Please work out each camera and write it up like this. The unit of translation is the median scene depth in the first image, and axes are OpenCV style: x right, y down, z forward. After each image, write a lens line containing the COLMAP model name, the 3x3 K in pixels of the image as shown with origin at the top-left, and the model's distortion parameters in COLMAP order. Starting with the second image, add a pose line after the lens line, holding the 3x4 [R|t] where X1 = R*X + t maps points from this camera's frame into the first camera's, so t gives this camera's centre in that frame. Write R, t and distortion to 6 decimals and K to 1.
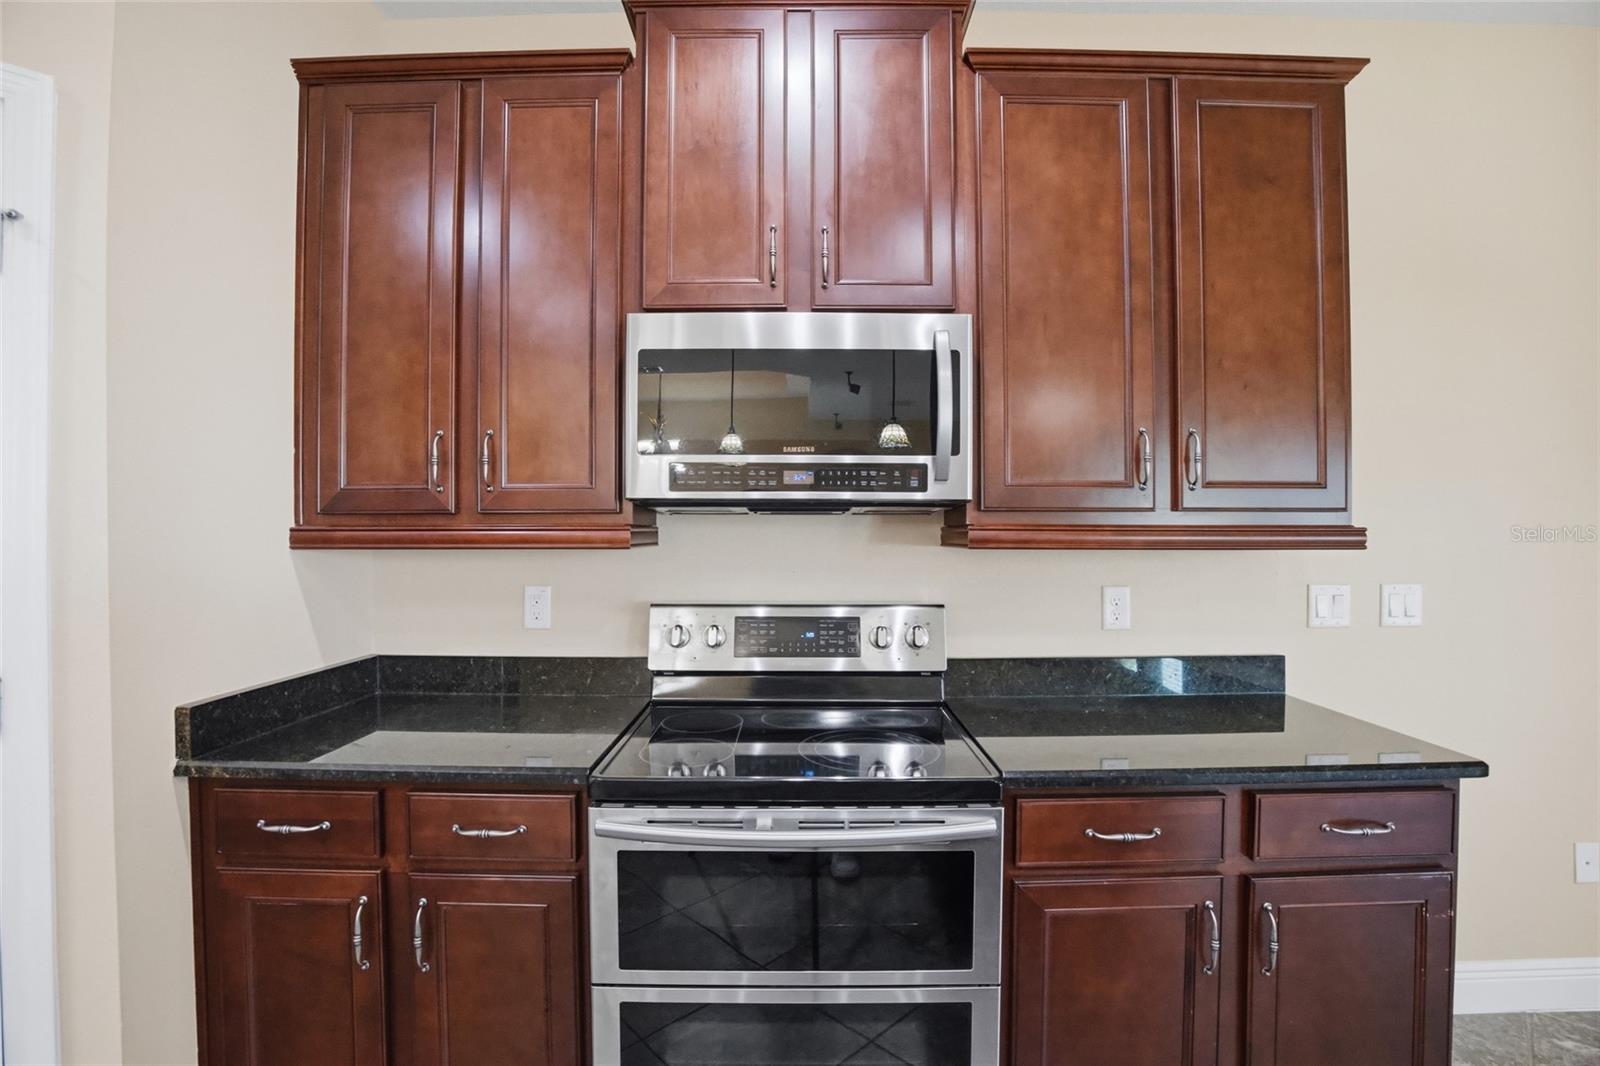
lens RADIAL K [[750.4, 0, 785.0], [0, 750.4, 519.5], [0, 0, 1]] dist [-0.062207, 0.016387]
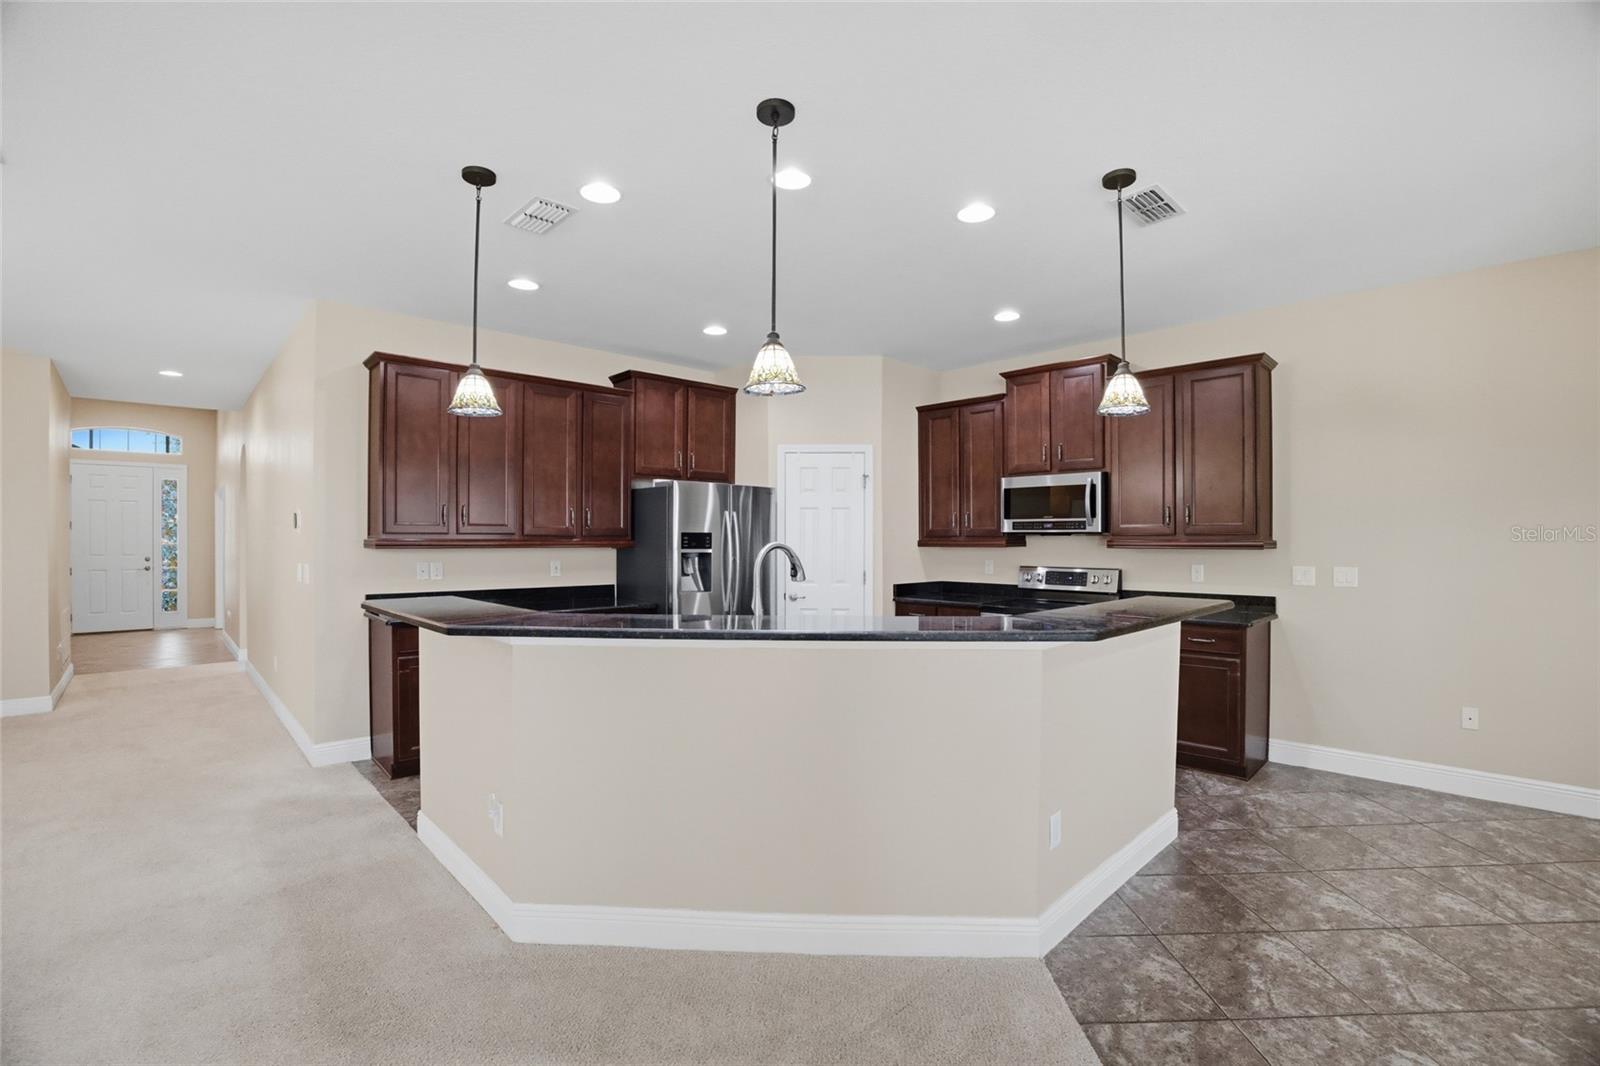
lens RADIAL K [[722.7, 0, 800.0], [0, 722.7, 533.0], [0, 0, 1]] dist [-0.066042, 0.019005]
pose [[0.717995, -0.004816, -0.696032, 1.334872], [0.001419, 0.999984, -0.005455, -0.007080], [0.696047, 0.002929, 0.717990, -1.890077]]
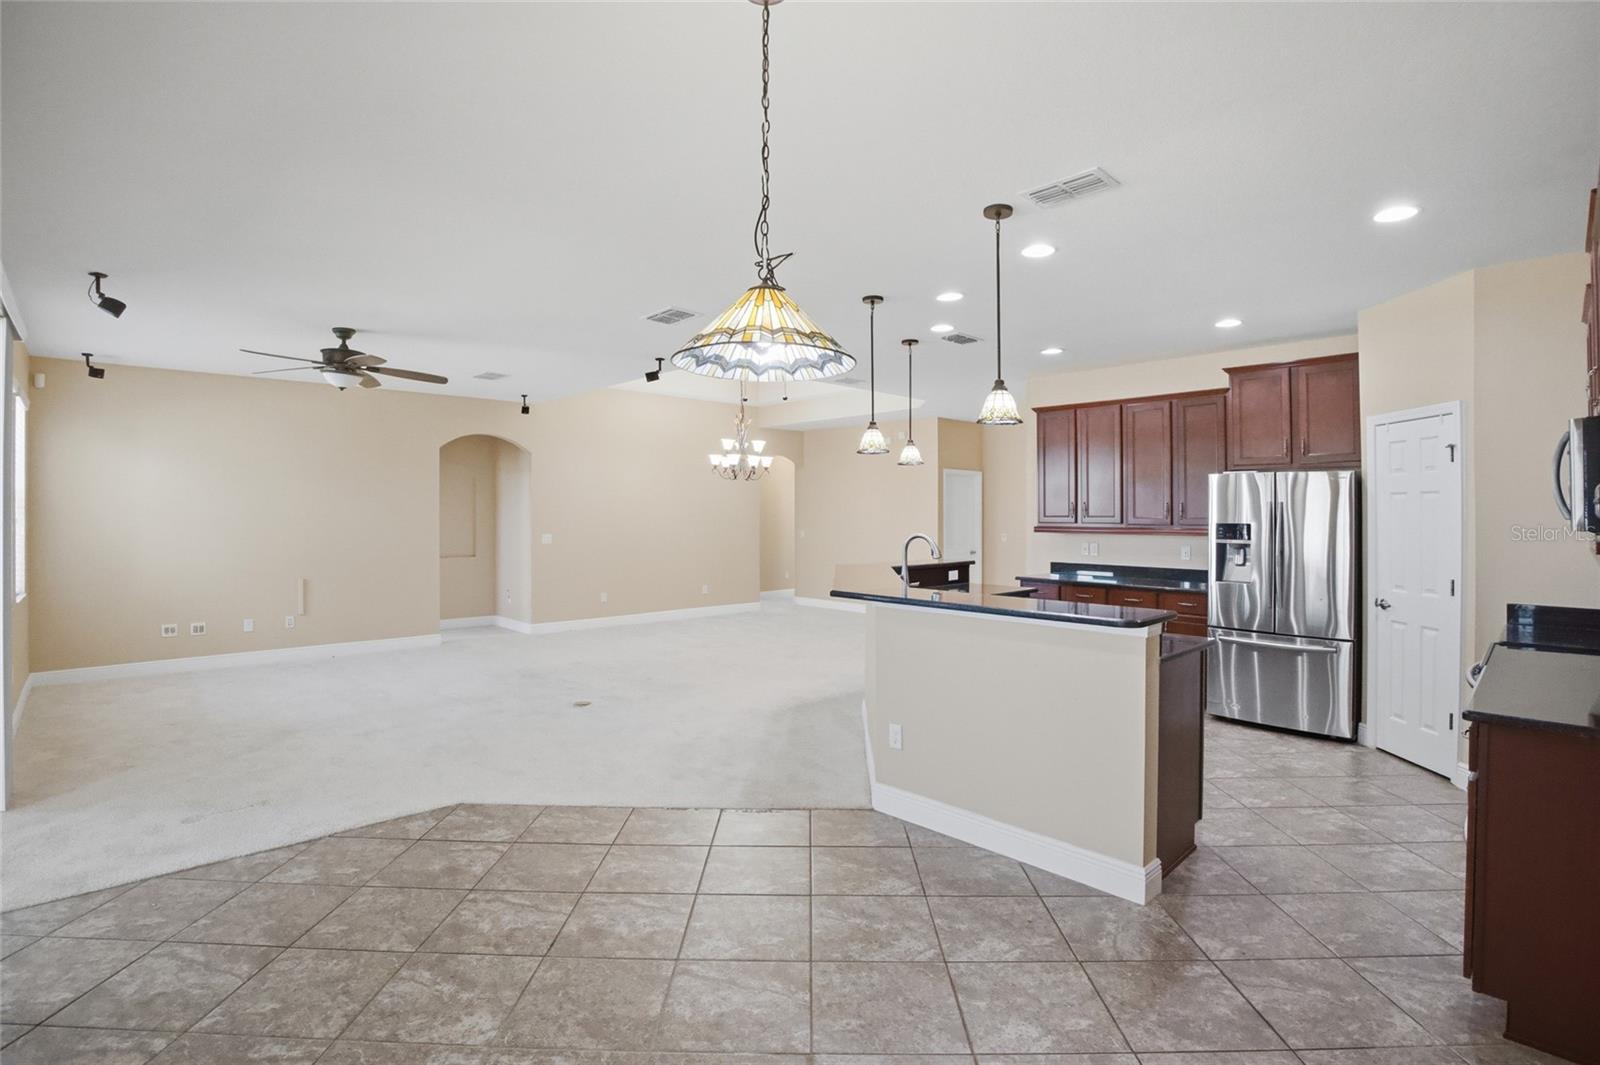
lens RADIAL K [[750.4, 0, 785.0], [0, 750.4, 519.0], [0, 0, 1]] dist [-0.062207, 0.016387]
pose [[-0.718534, 0.005509, -0.695470, 2.468509], [0.002710, 0.999983, 0.005122, -0.065978], [0.695486, 0.001796, -0.718537, 0.871142]]
